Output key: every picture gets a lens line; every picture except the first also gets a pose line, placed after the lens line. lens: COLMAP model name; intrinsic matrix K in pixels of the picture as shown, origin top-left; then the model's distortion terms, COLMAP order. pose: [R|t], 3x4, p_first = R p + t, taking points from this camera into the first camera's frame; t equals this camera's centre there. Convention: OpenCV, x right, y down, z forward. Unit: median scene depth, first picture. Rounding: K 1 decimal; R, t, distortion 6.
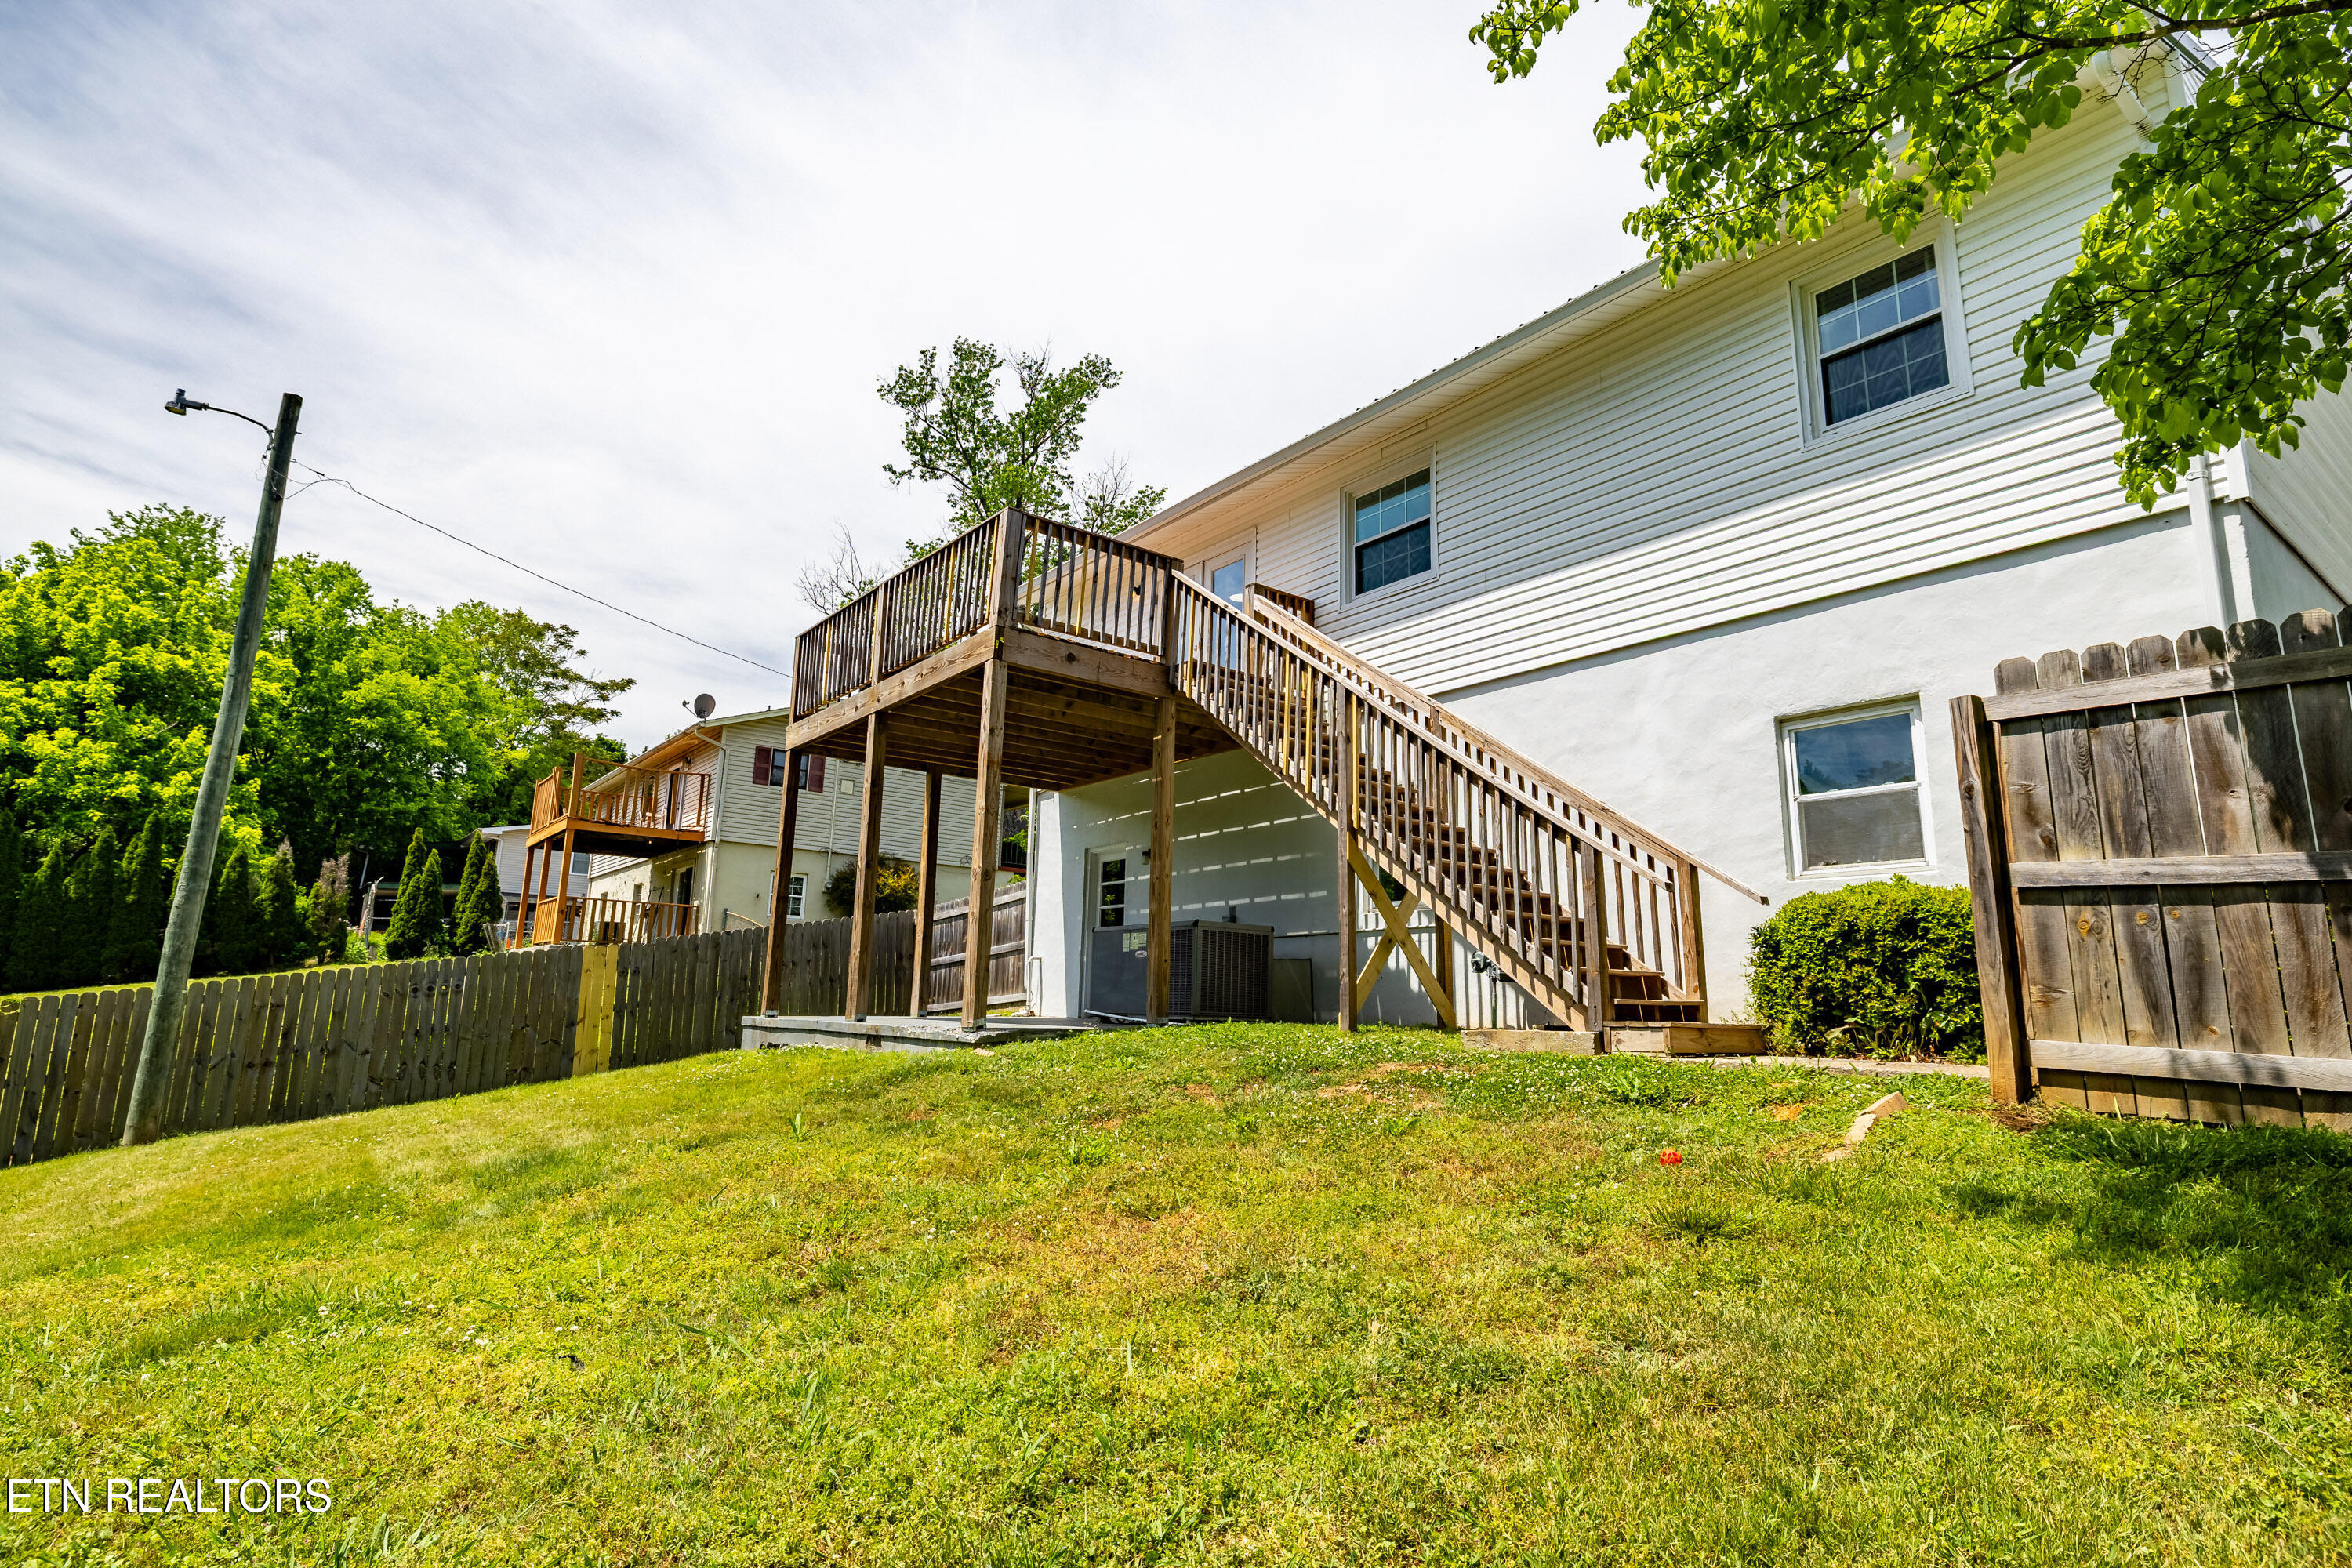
lens RADIAL K [[1201.3, 0, 1184.6], [0, 1201.3, 772.6], [0, 0, 1]] dist [0.001702, -0.000610]
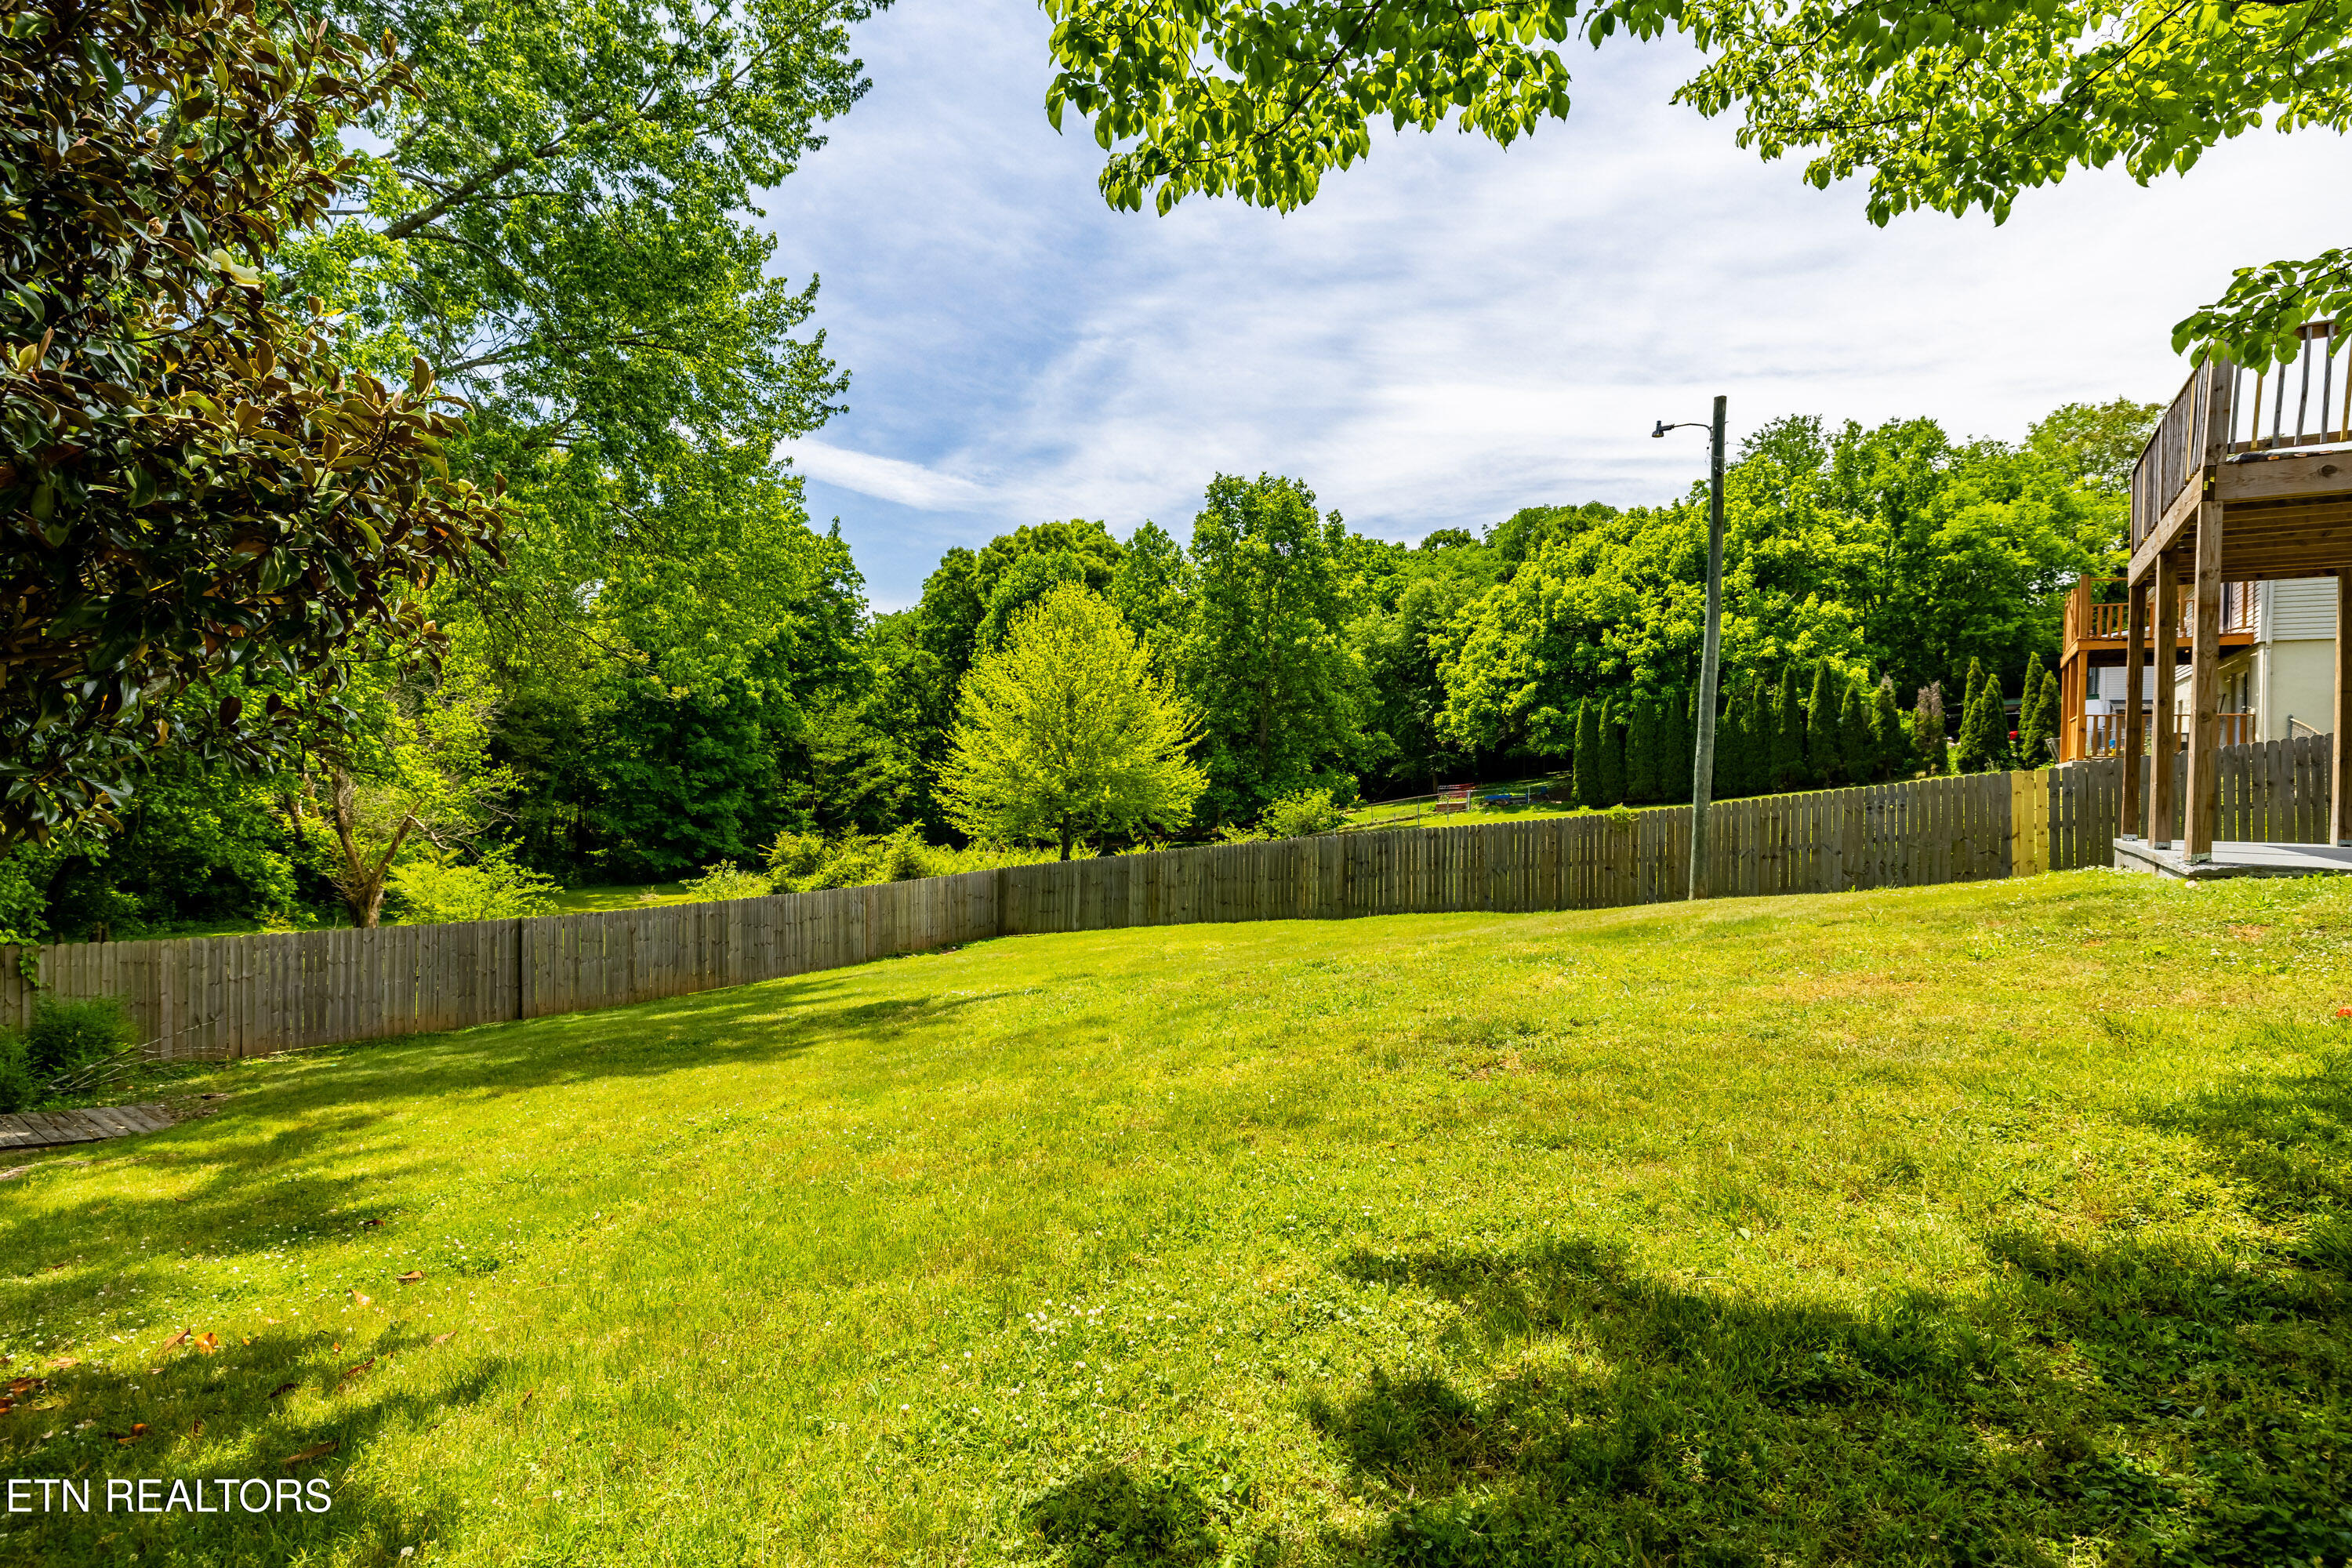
lens RADIAL K [[1131.7, 0, 1185.0], [0, 1131.7, 763.4], [0, 0, 1]] dist [-0.000867, 0.000074]
pose [[0.317576, -0.023333, -0.947946, 0.103226], [0.168896, 0.985103, 0.032335, -0.011874], [0.933070, -0.170374, 0.316786, -0.029051]]
